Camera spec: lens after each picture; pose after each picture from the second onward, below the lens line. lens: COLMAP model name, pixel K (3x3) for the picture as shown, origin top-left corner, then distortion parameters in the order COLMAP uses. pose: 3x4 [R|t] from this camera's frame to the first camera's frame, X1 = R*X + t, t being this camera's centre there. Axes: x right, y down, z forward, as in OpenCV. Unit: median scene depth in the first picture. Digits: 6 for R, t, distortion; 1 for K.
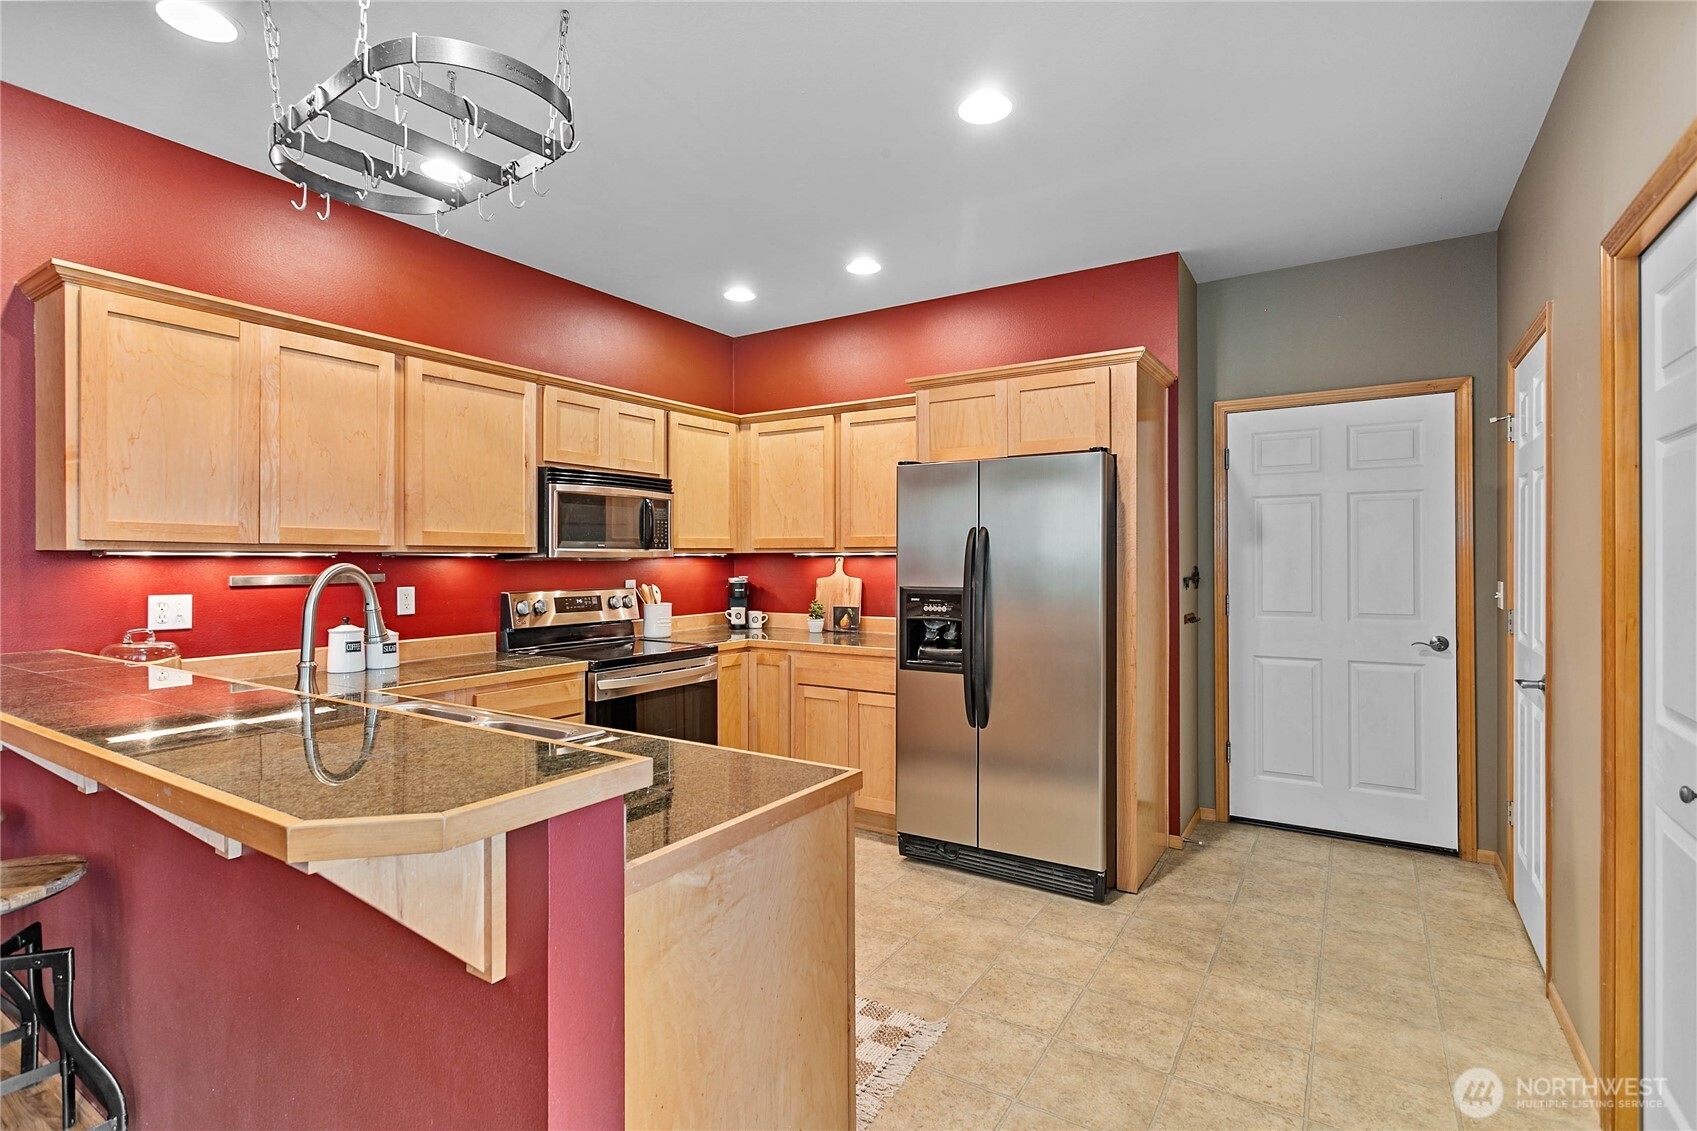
lens RADIAL K [[802.1, 0, 838.2], [0, 802.1, 558.1], [0, 0, 1]] dist [-0.001476, 0.003864]
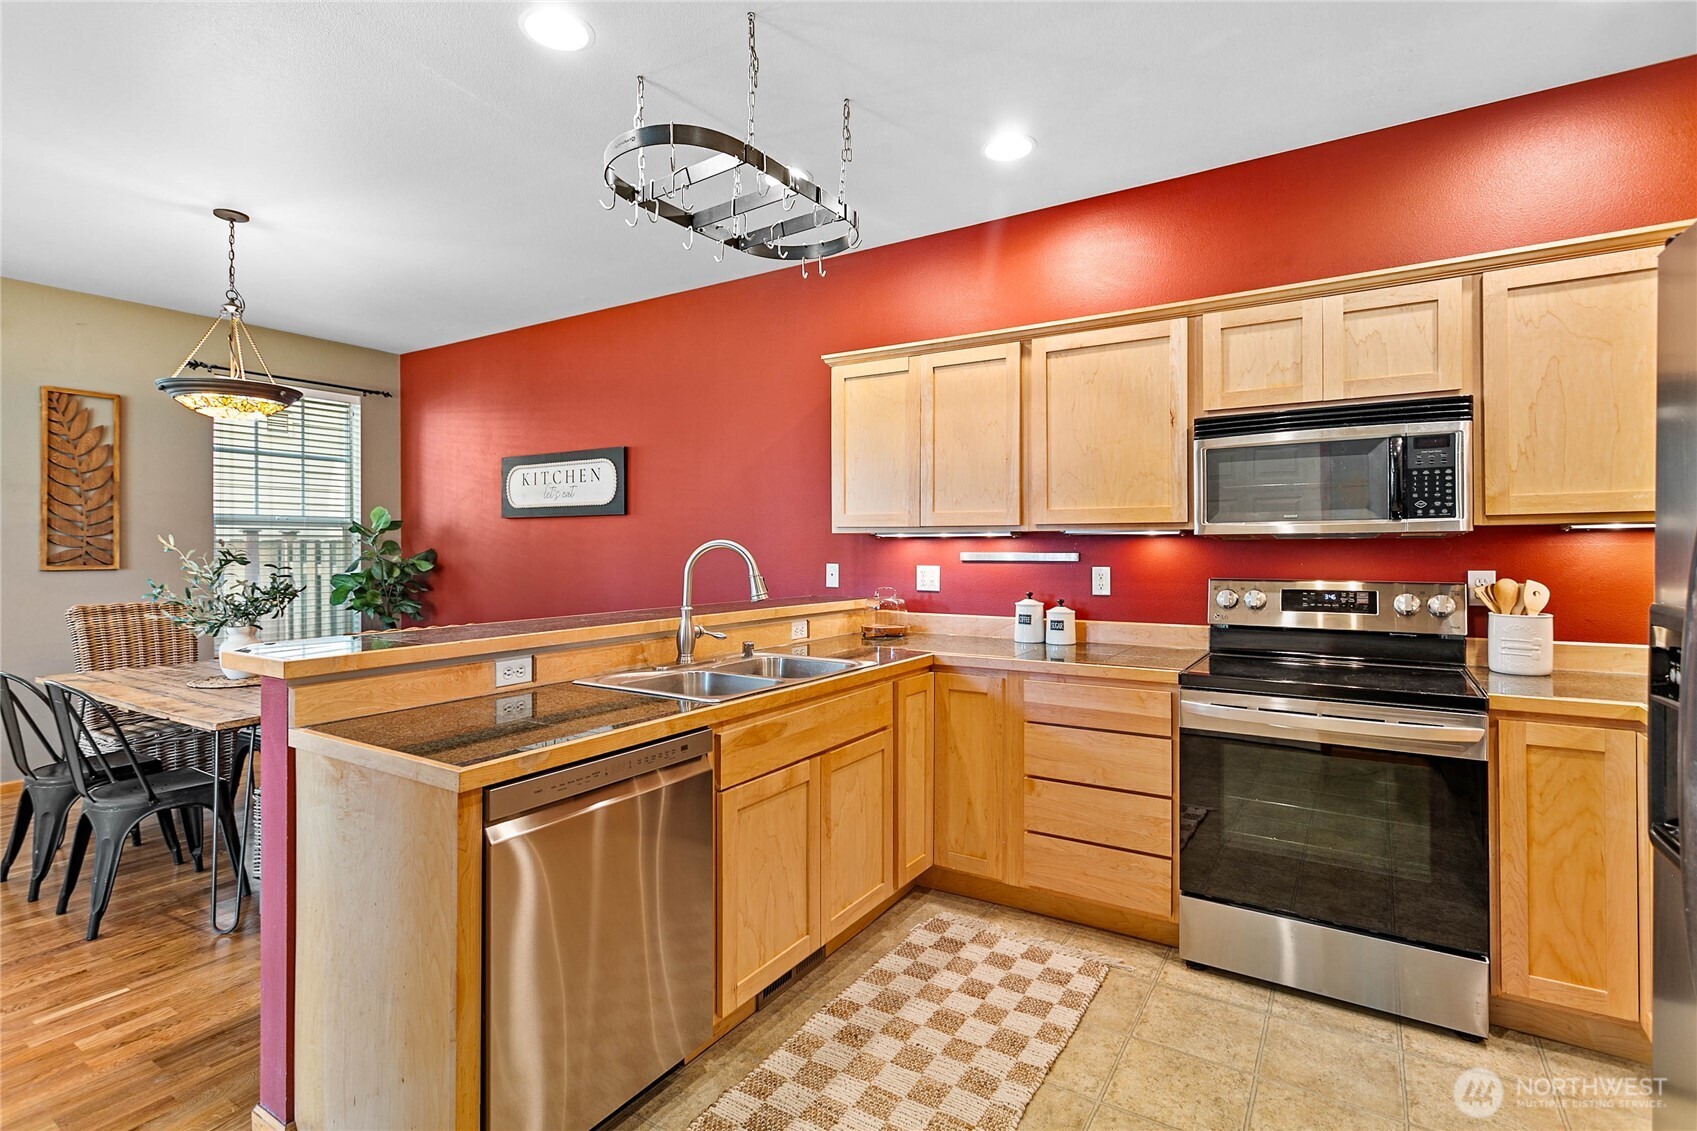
lens RADIAL K [[802.1, 0, 846.7], [0, 802.1, 564.3], [0, 0, 1]] dist [-0.001476, 0.003864]
pose [[0.014187, 0.032127, -0.999383, 0.361593], [0.008675, 0.999442, 0.032252, -0.001073], [0.999862, -0.009127, 0.013901, 0.559927]]
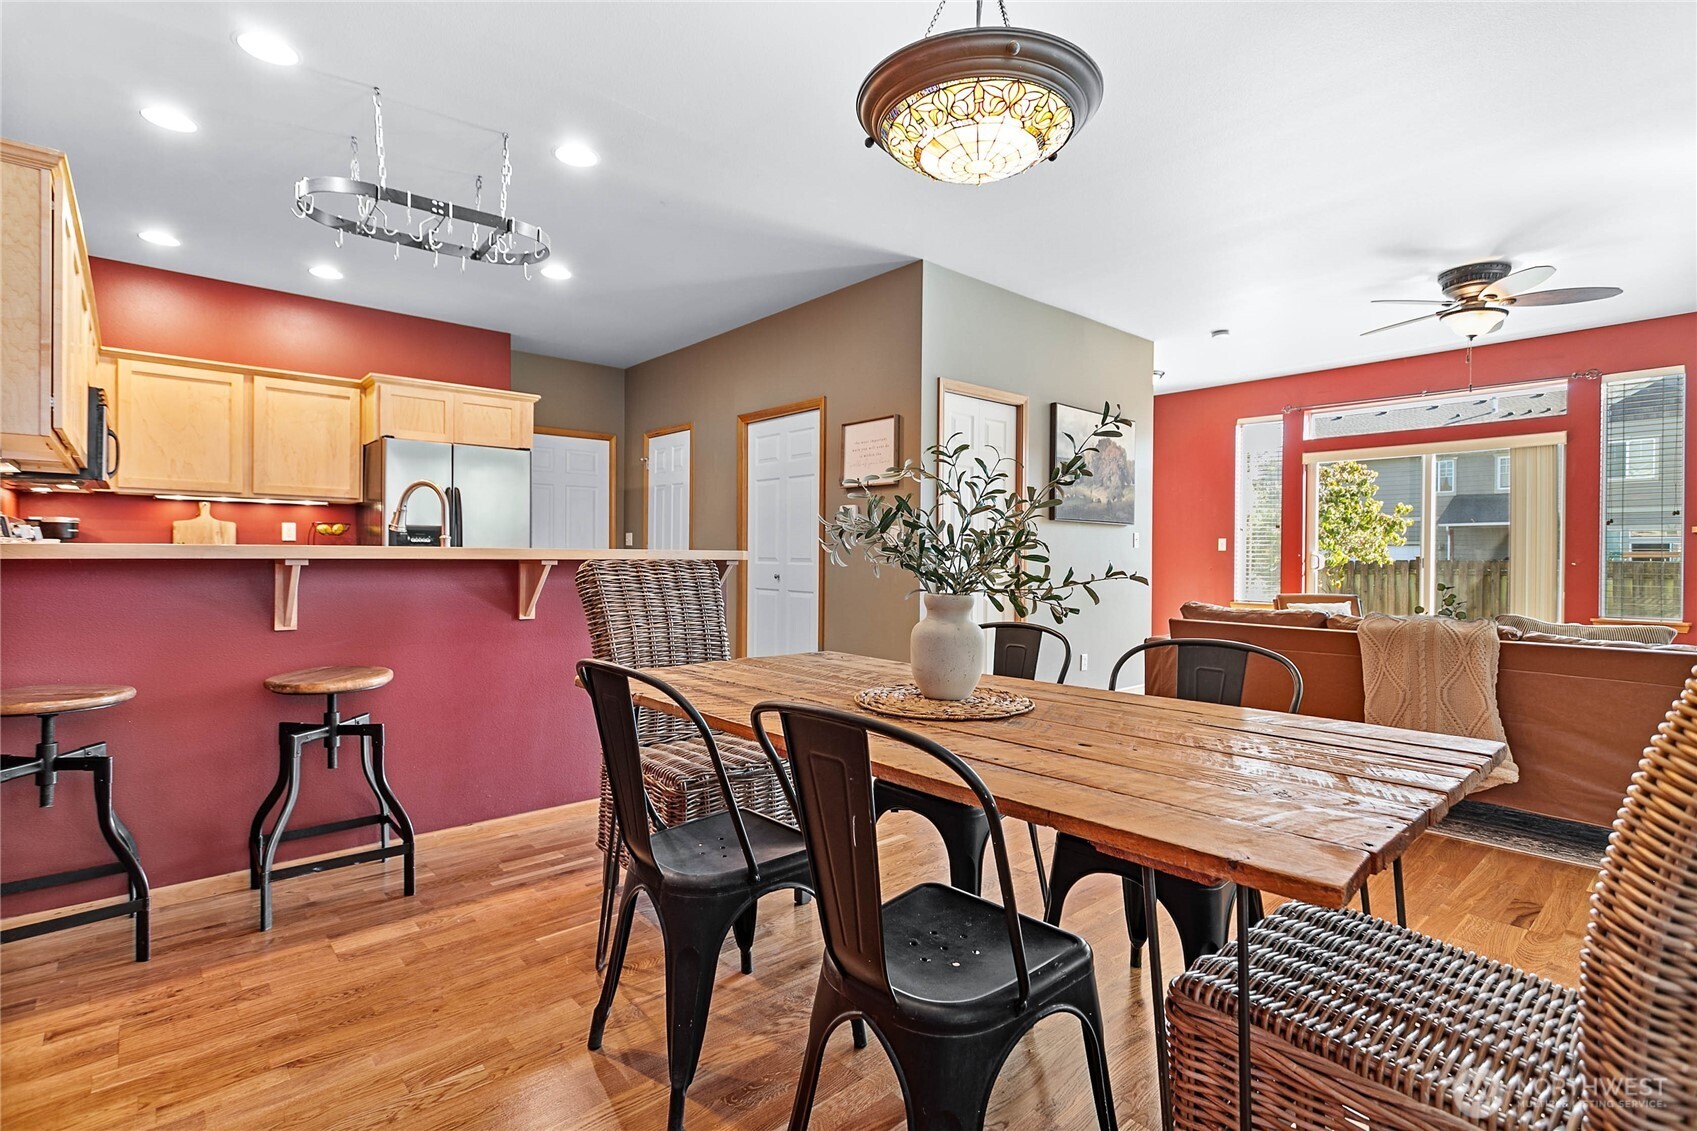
lens RADIAL K [[802.1, 0, 852.9], [0, 802.1, 568.1], [0, 0, 1]] dist [-0.001476, 0.003864]
pose [[0.264332, -0.004715, 0.964420, -0.928418], [-0.016065, 0.999828, 0.009292, 0.072481], [-0.964298, -0.017950, 0.264211, -0.133188]]
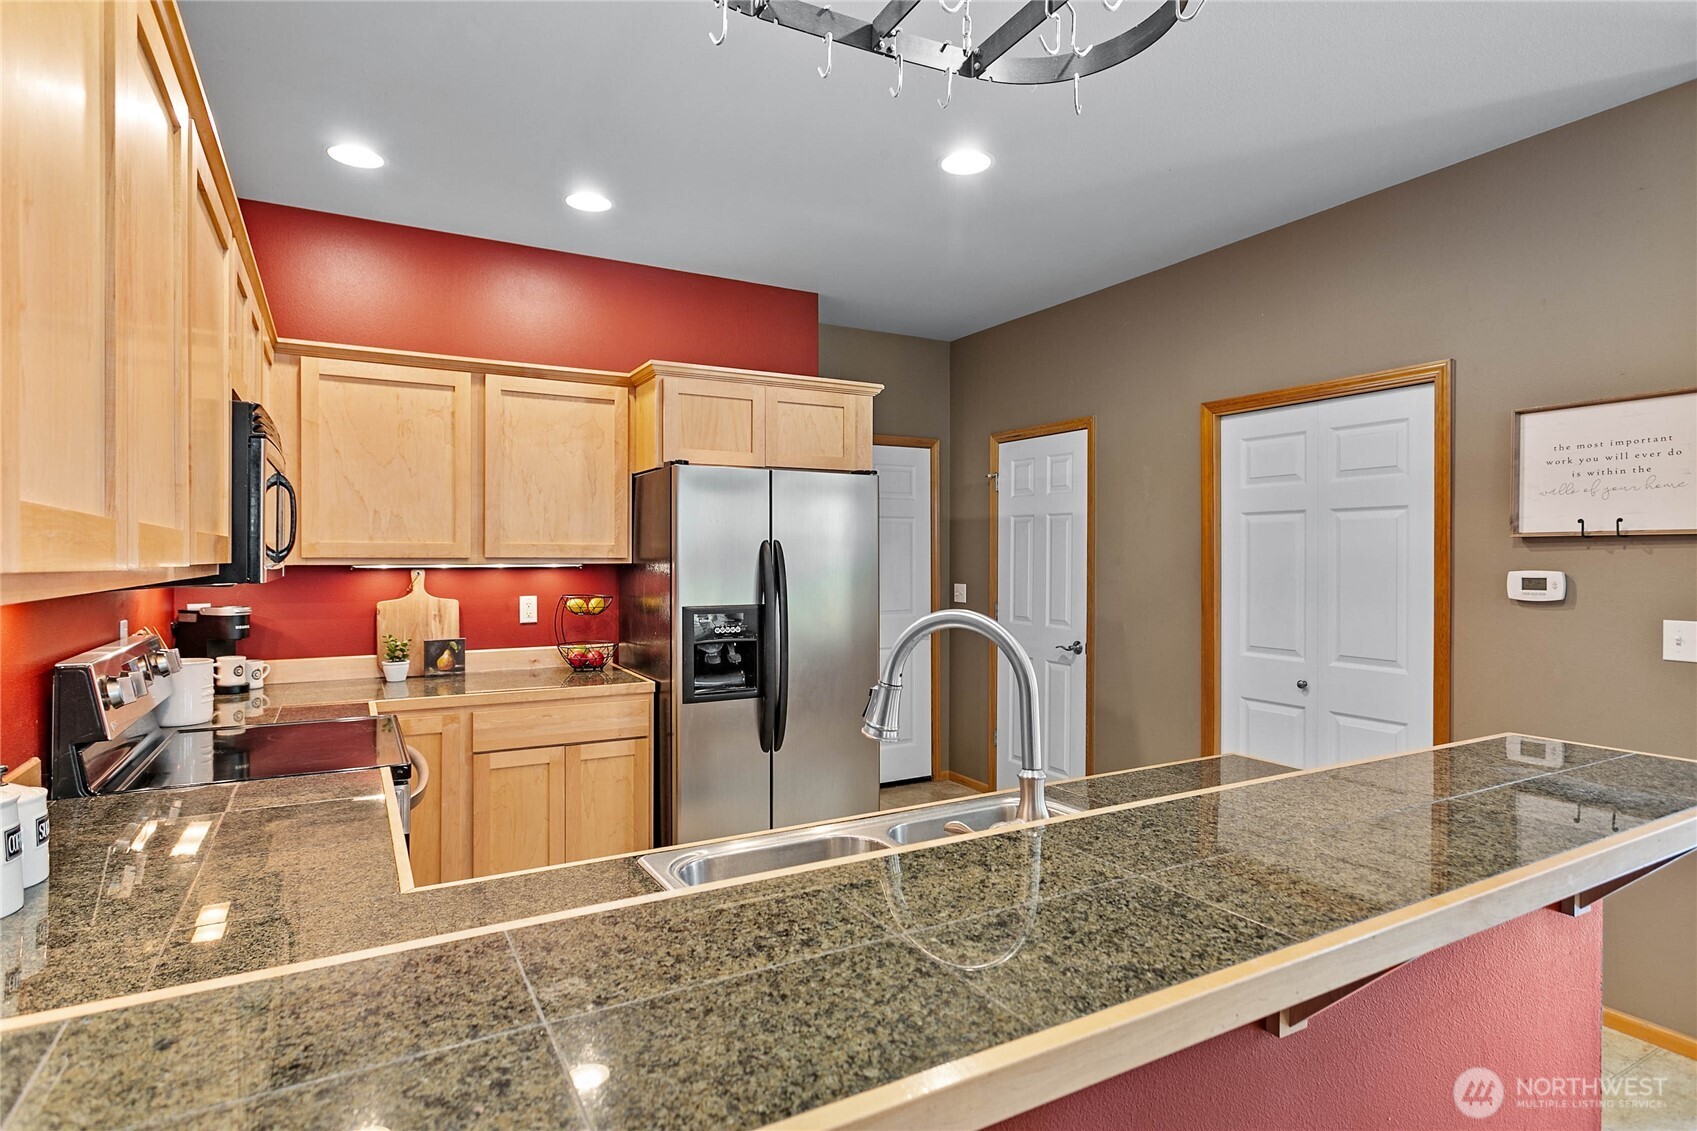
lens RADIAL K [[881.8, 0, 852.5], [0, 881.8, 569.6], [0, 0, 1]] dist [-0.005001, -0.000508]
pose [[0.458283, -0.007096, 0.888778, -0.590197], [-0.009825, 0.999867, 0.013048, -0.018132], [-0.888752, -0.014712, 0.458152, 0.358788]]
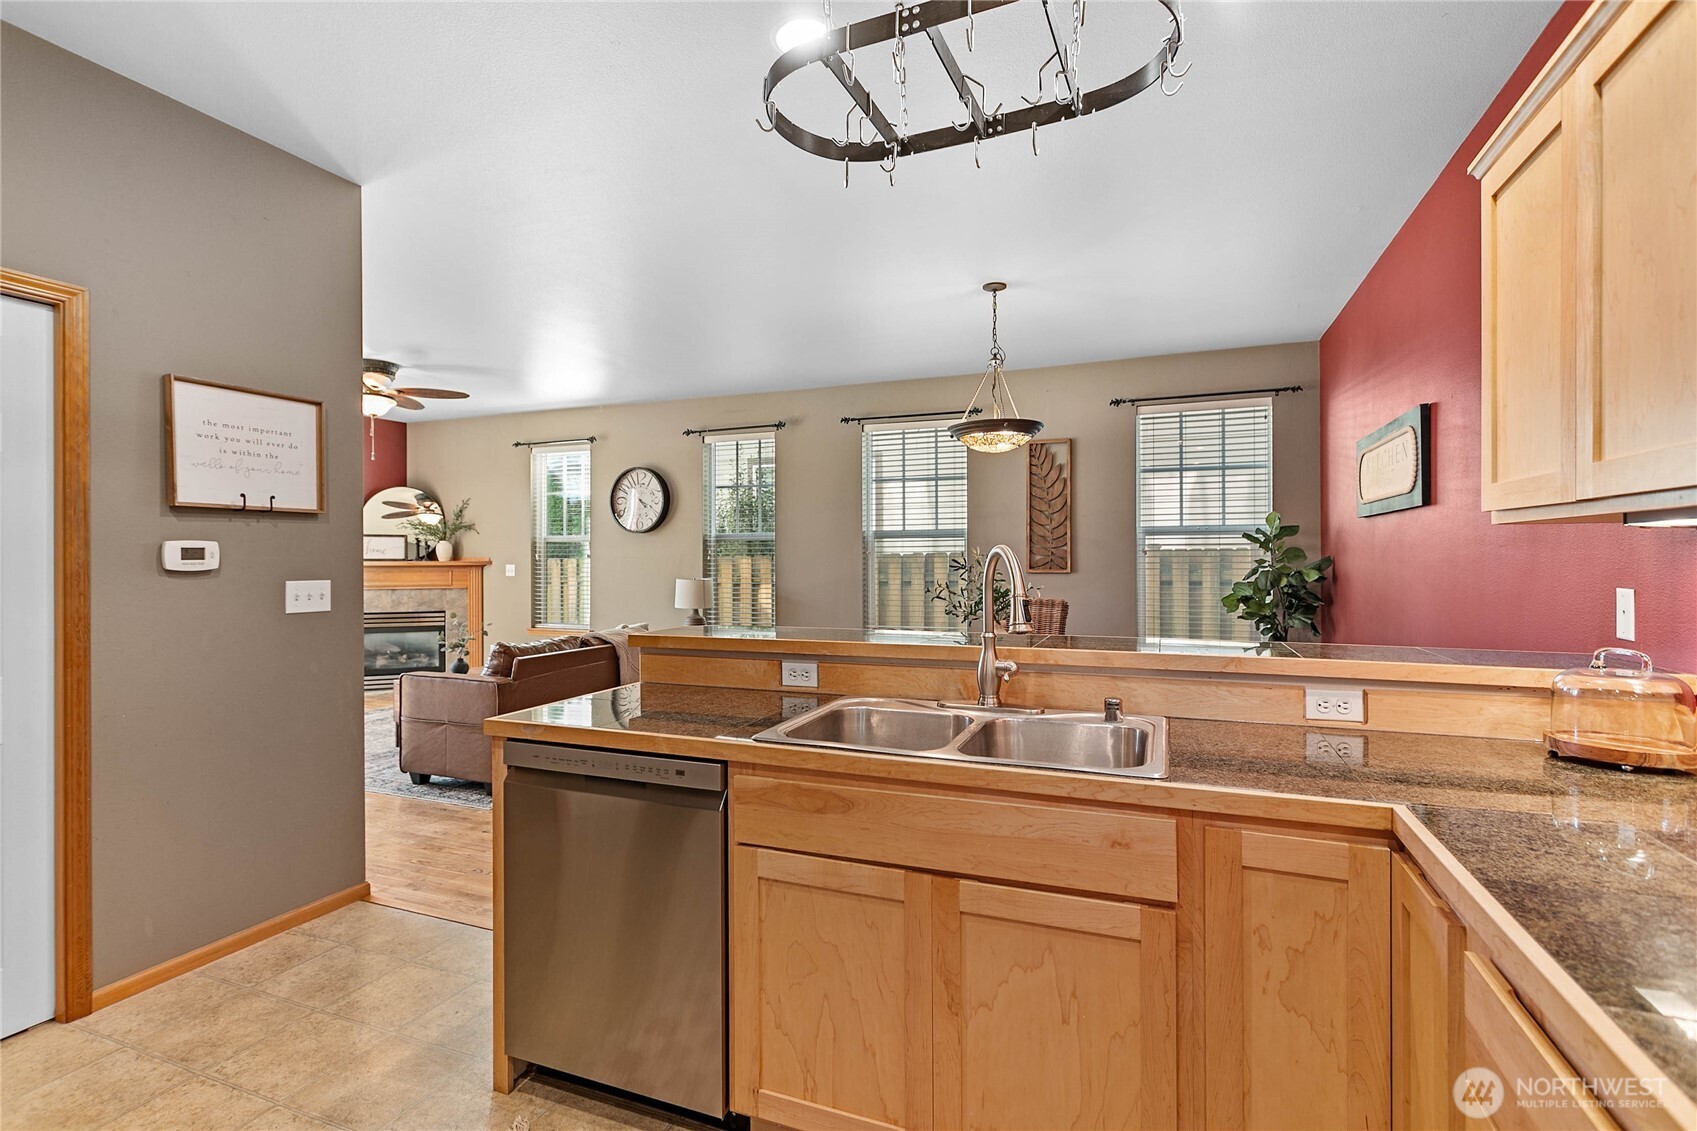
lens RADIAL K [[802.1, 0, 835.9], [0, 802.1, 558.3], [0, 0, 1]] dist [-0.001476, 0.003864]
pose [[-0.982717, 0.010711, -0.184803, -0.108794], [0.011852, 0.999917, -0.005075, 0.009671], [0.184734, -0.007177, -0.982762, 0.915672]]
